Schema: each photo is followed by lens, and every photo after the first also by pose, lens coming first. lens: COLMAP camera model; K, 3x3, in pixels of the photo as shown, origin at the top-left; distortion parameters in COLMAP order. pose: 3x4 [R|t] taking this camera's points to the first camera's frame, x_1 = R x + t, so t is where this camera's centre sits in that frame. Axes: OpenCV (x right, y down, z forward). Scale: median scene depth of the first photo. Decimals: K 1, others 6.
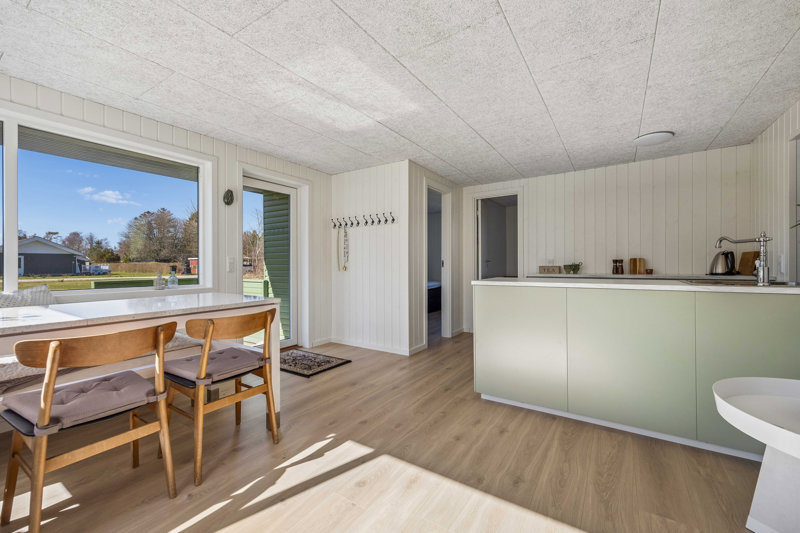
lens RADIAL K [[329.7, 0, 400.0], [0, 329.7, 266.5], [0, 0, 1]] dist [0.020012, -0.000189]
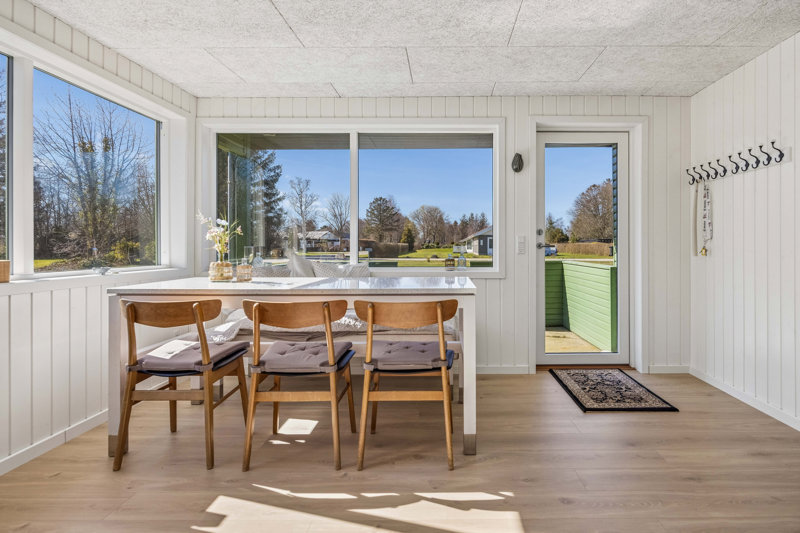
lens RADIAL K [[452.8, 0, 447.7], [0, 452.8, 246.1], [0, 0, 1]] dist [-0.000986, -0.000729]
pose [[0.560218, 0.002983, -0.828340, 0.348515], [-0.006459, 0.999979, -0.000767, -0.000462], [0.828320, 0.005779, 0.560225, 0.259849]]
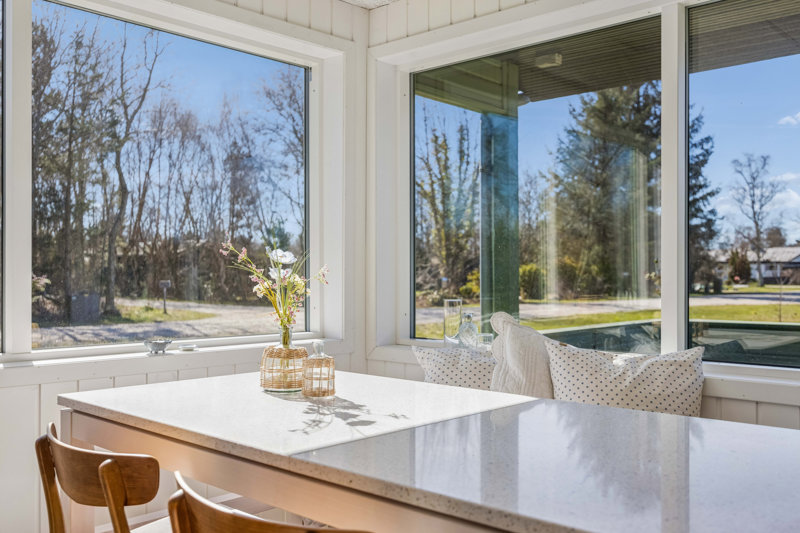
lens RADIAL K [[759.3, 0, 400.0], [0, 759.3, 266.5], [0, 0, 1]] dist [-0.011491, -0.004339]
pose [[-0.162034, -0.005725, -0.986769, -0.013834], [-0.007955, 0.999958, -0.004496, -0.034863], [0.986753, 0.007121, -0.162073, 0.606110]]
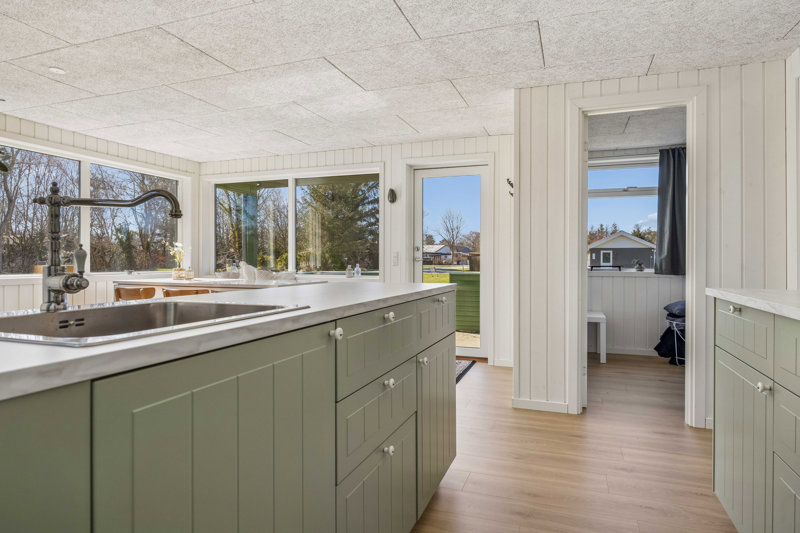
lens RADIAL K [[465.2, 0, 404.8], [0, 465.2, 257.6], [0, 0, 1]] dist [-0.001202, -0.000720]
pose [[0.235183, 0.000335, -0.971951, 1.057153], [-0.011251, 0.999934, -0.002378, -0.006494], [0.971886, 0.011495, 0.235172, 0.770995]]
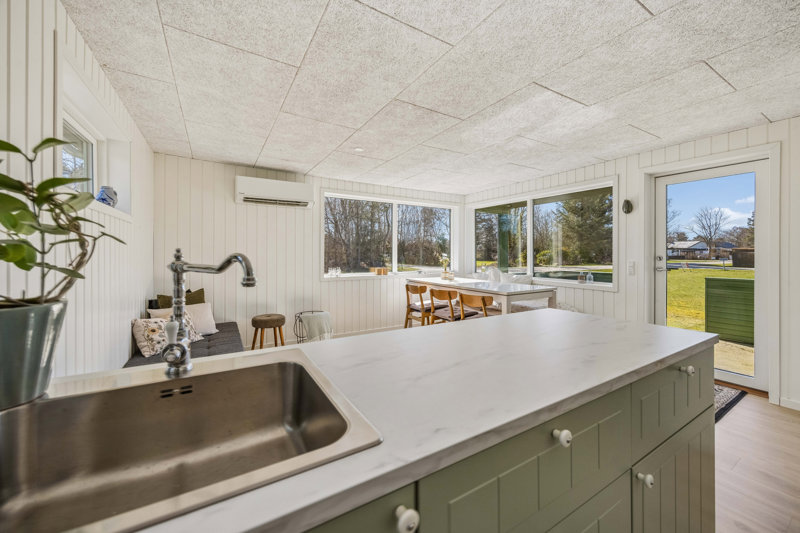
lens RADIAL K [[311.7, 0, 407.5], [0, 311.7, 253.4], [0, 0, 1]] dist [-0.001279, -0.000118]
pose [[-0.417989, 0.002765, -0.908448, 0.795616], [-0.007774, 0.999948, 0.006620, -0.061627], [0.908419, 0.009829, -0.417946, 0.863704]]
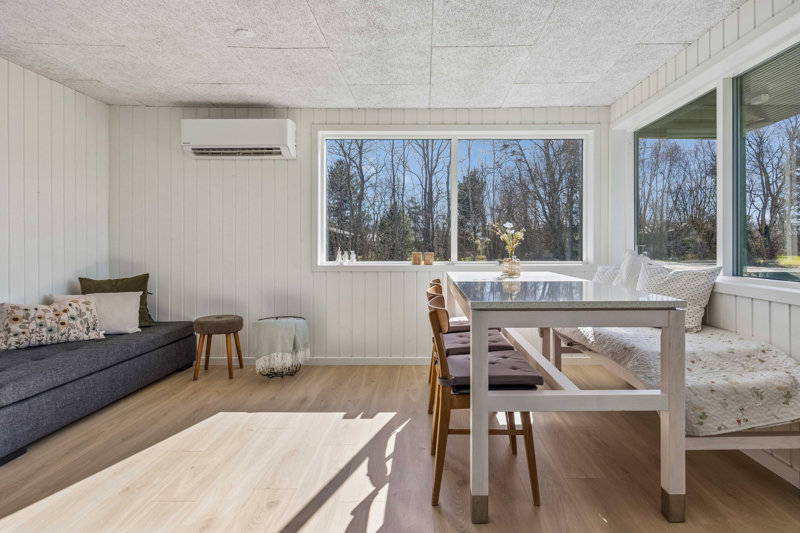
lens RADIAL K [[442.3, 0, 430.3], [0, 442.3, 251.0], [0, 0, 1]] dist [-0.003831, -0.000802]
pose [[-0.830483, 0.011019, -0.556935, 0.091791], [0.000818, 0.999827, 0.018563, -0.004291], [0.557044, 0.014961, -0.830349, 1.174161]]
